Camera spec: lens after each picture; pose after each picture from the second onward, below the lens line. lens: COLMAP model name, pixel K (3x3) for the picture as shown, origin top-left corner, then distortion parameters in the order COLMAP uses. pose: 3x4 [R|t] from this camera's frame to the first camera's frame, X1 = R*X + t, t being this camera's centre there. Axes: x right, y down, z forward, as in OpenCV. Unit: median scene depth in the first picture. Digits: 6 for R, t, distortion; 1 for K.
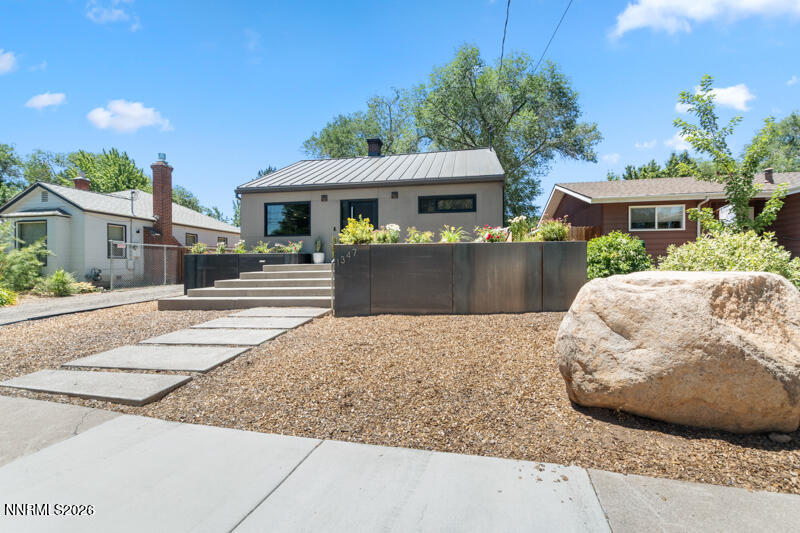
lens RADIAL K [[347.1, 0, 401.5], [0, 347.1, 264.0], [0, 0, 1]] dist [-0.001194, 0.000025]
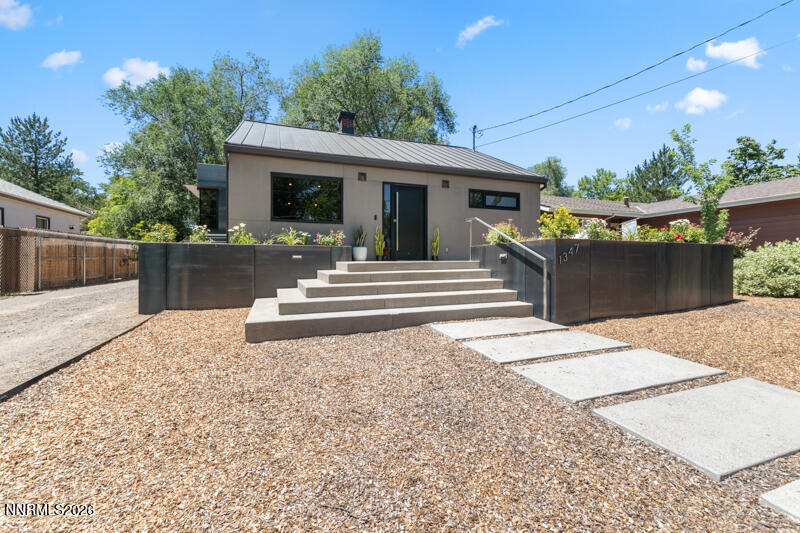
lens RADIAL K [[347.1, 0, 398.8], [0, 347.1, 268.3], [0, 0, 1]] dist [-0.001194, 0.000025]
pose [[0.859798, -0.001193, 0.510632, -0.551512], [-0.007530, 0.999859, 0.015016, 0.003070], [-0.510578, -0.016756, 0.859668, 0.289537]]
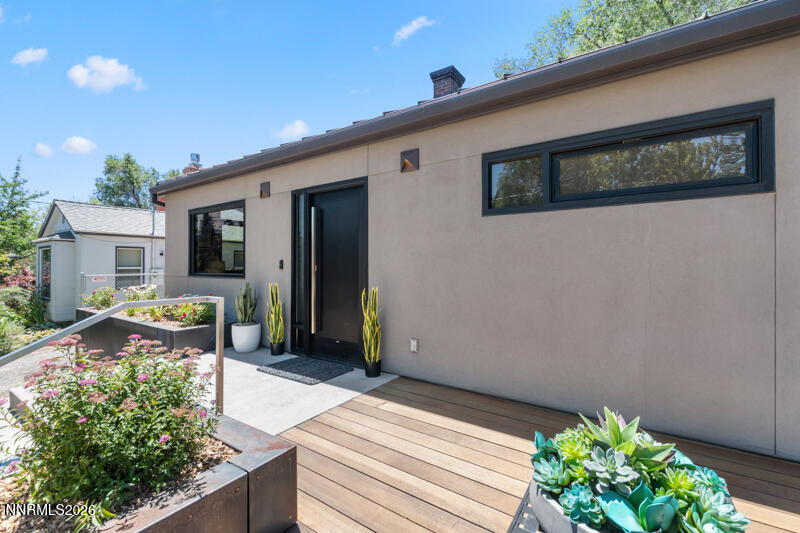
lens RADIAL K [[347.1, 0, 401.6], [0, 347.1, 265.4], [0, 0, 1]] dist [-0.001194, 0.000025]
pose [[0.916958, 0.001915, -0.398979, 0.095380], [0.001533, 0.999964, 0.008323, -0.102912], [0.398980, -0.008244, 0.916922, 0.686225]]
